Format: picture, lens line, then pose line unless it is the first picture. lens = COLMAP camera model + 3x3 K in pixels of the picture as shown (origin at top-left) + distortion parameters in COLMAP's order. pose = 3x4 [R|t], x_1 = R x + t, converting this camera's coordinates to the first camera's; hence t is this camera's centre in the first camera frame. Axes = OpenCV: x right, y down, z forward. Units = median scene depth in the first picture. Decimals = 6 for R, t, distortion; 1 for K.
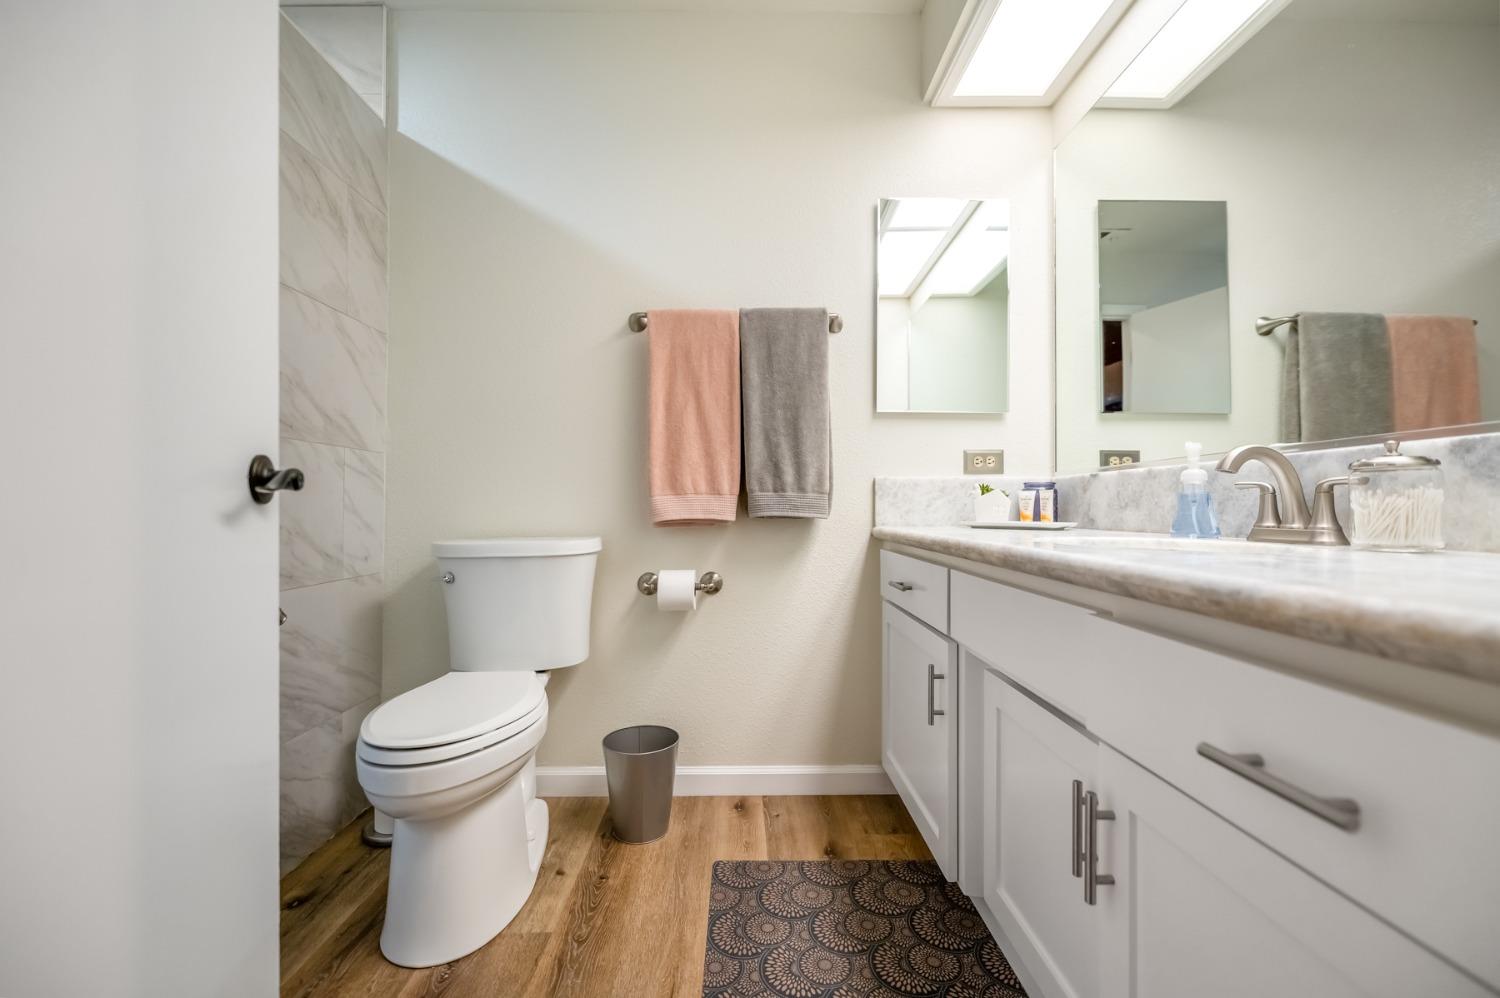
lens RADIAL K [[601.6, 0, 747.4], [0, 601.6, 501.3], [0, 0, 1]] dist [-0.000999, -0.002093]
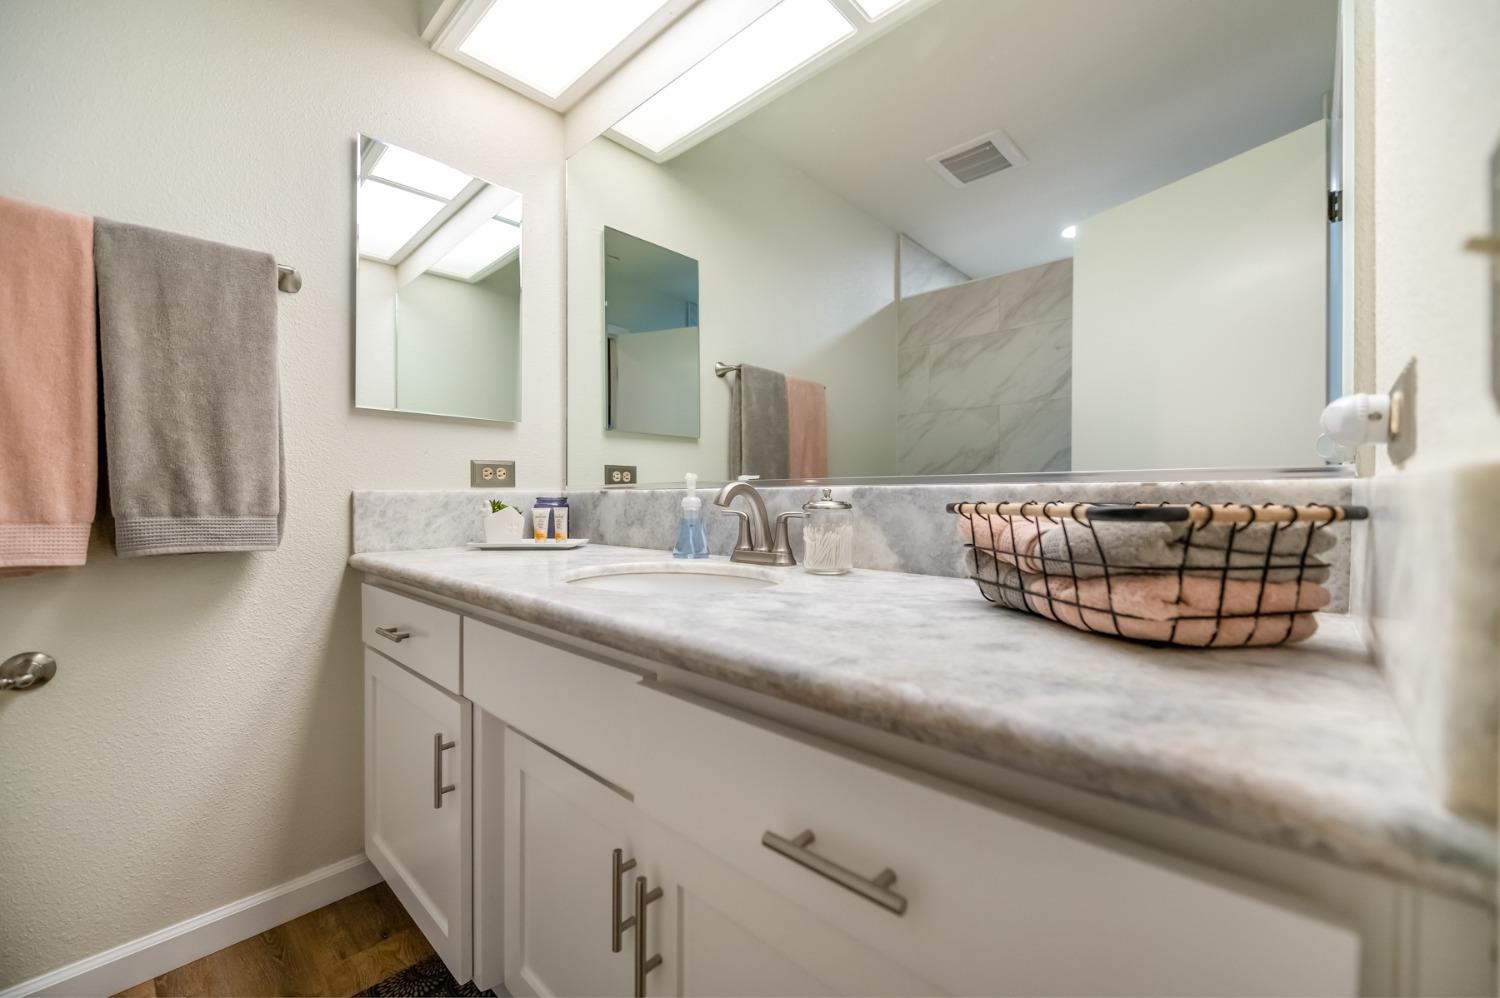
lens RADIAL K [[601.6, 0, 754.5], [0, 601.6, 498.6], [0, 0, 1]] dist [-0.000999, -0.002093]
pose [[0.693804, -0.004323, 0.720151, 0.013599], [-0.002123, 0.999965, 0.008048, -0.040767], [-0.720161, -0.007112, 0.693771, 0.096496]]
